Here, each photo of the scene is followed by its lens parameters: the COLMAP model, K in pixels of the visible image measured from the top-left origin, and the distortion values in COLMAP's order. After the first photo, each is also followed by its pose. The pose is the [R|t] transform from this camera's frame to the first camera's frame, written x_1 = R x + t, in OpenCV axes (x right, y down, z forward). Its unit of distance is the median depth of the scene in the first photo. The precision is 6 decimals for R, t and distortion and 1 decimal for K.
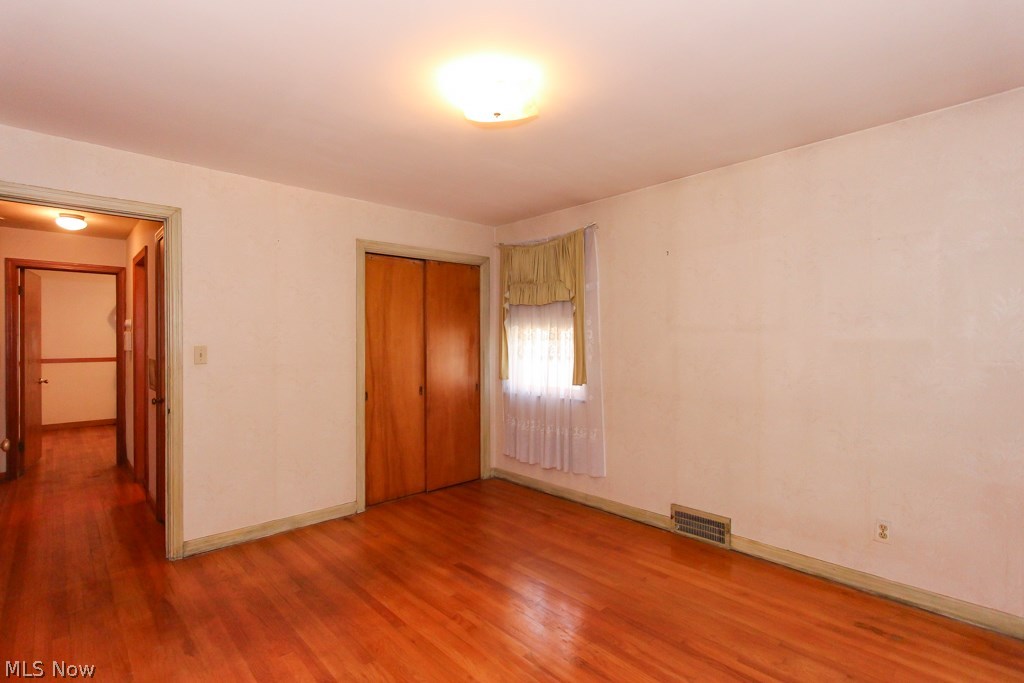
lens RADIAL K [[476.7, 0, 517.6], [0, 476.7, 340.0], [0, 0, 1]] dist [0.000056, 0.000008]
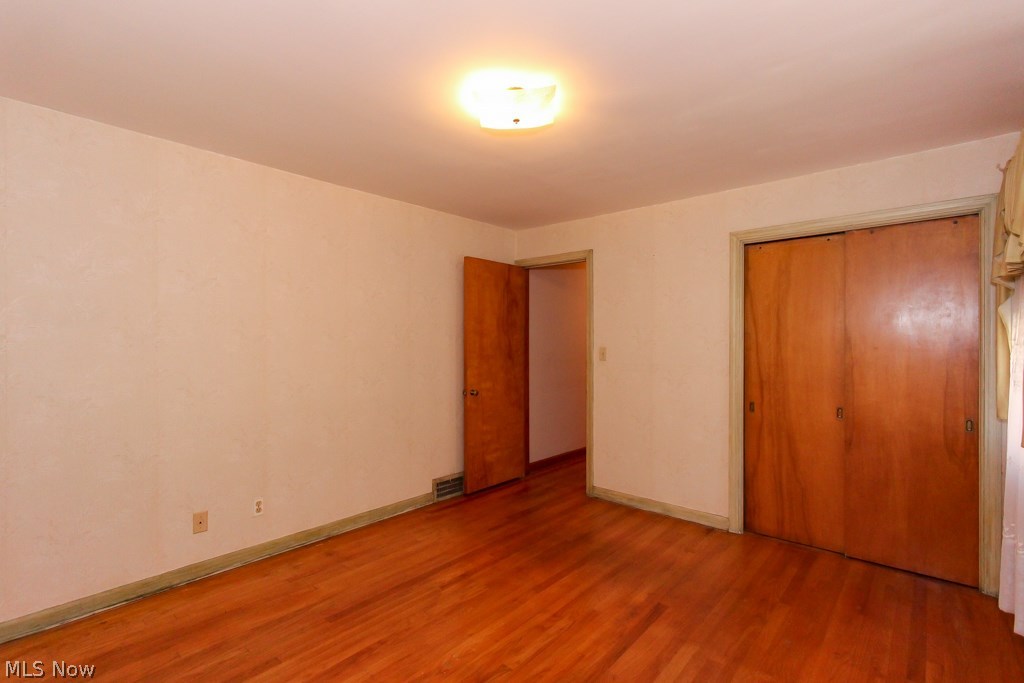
lens RADIAL K [[476.7, 0, 517.6], [0, 476.7, 340.0], [0, 0, 1]] dist [0.000056, 0.000008]
pose [[0.109585, -0.001580, -0.993976, 0.670556], [-0.002317, 0.999996, -0.001845, -0.004040], [0.993975, 0.002505, 0.109581, 0.619268]]
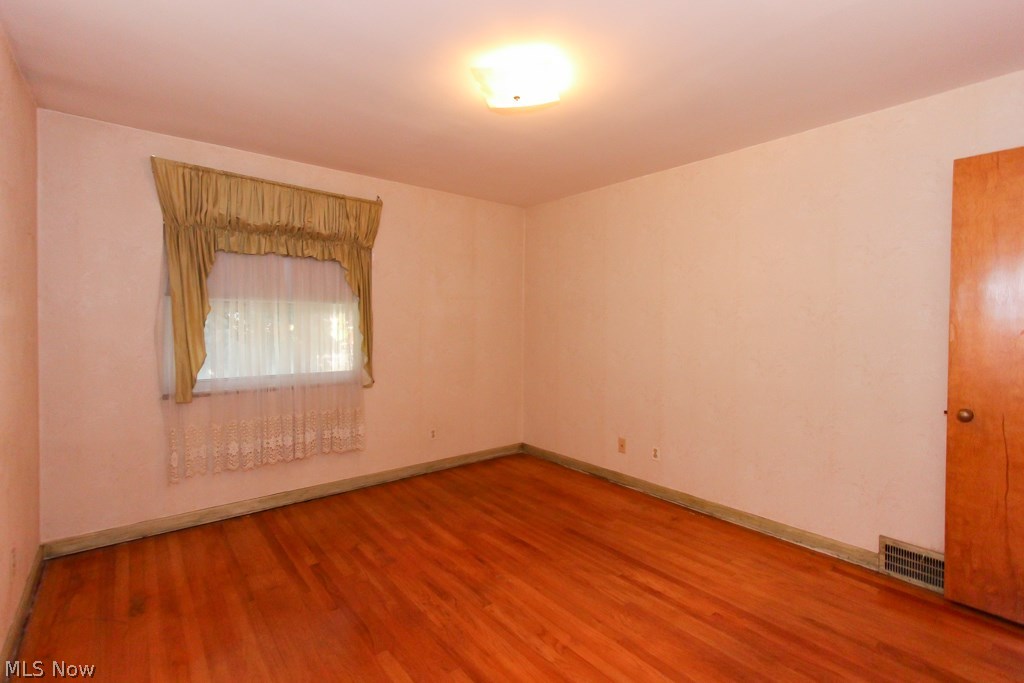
lens RADIAL K [[481.2, 0, 509.1], [0, 481.2, 327.5], [0, 0, 1]] dist [0.000581, -0.000026]
pose [[-0.997426, -0.004827, 0.071542, -0.071812], [-0.003456, 0.999808, 0.019266, -0.000393], [-0.071622, 0.018969, -0.997251, 1.416754]]
